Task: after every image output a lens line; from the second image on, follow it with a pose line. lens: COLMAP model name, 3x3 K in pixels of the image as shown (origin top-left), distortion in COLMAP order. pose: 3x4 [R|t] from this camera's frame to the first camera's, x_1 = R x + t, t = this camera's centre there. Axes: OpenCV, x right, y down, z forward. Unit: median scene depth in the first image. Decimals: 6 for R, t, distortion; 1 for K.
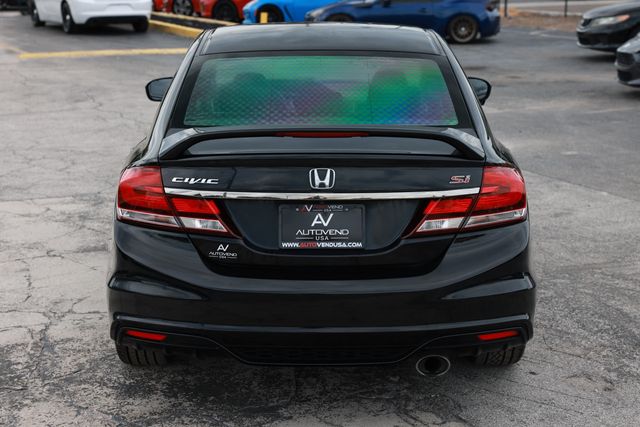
lens RADIAL K [[1085.1, 0, 334.2], [0, 1085.1, 220.5], [0, 0, 1]] dist [0.152471, 0.000000]
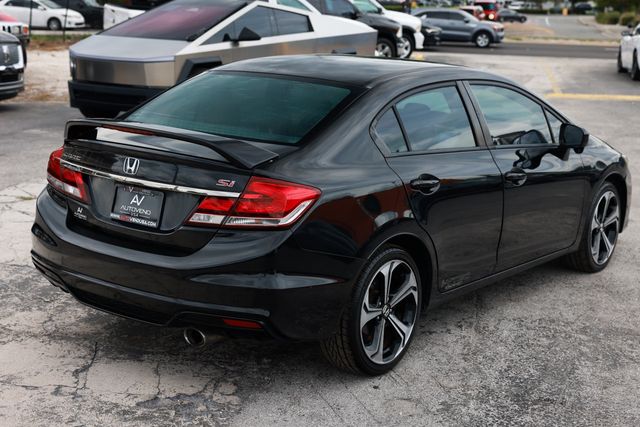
lens RADIAL K [[1036.5, 0, 319.9], [0, 1036.5, 215.3], [0, 0, 1]] dist [0.055073, 0.000000]
pose [[0.790100, 0.152109, -0.593805, 0.828115], [-0.175950, 0.984234, 0.018008, -0.040017], [0.587183, 0.090252, 0.804407, 0.160146]]
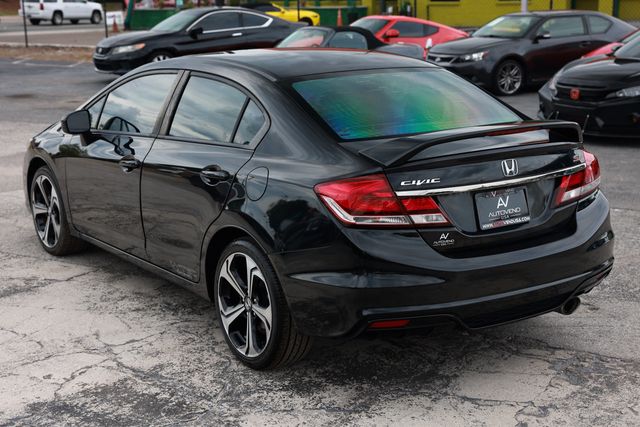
lens RADIAL K [[994.8, 0, 318.6], [0, 994.8, 212.2], [0, 0, 1]] dist [0.144406, 0.000000]
pose [[0.836638, -0.129934, 0.532123, -0.750508], [0.140935, 0.989815, 0.020106, -0.039629], [-0.529316, 0.058173, 0.846428, 0.153748]]
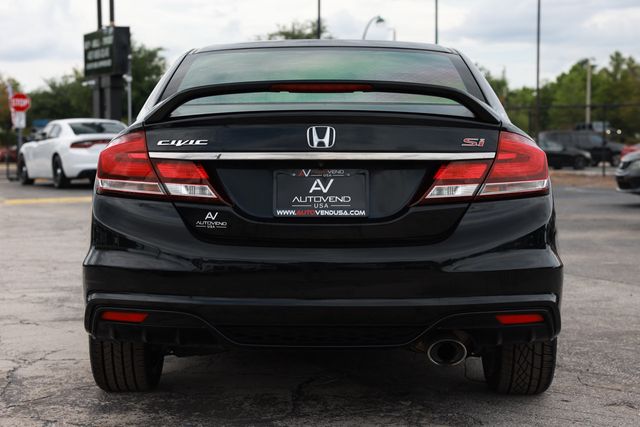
lens RADIAL K [[1218.7, 0, 317.9], [0, 1218.7, 212.9], [0, 0, 1]] dist [0.168853, 0.000000]
pose [[0.999644, -0.001655, -0.026636, 0.012514], [-0.003106, 0.984081, -0.177694, 0.193935], [0.026506, 0.177713, 0.983725, 0.003092]]
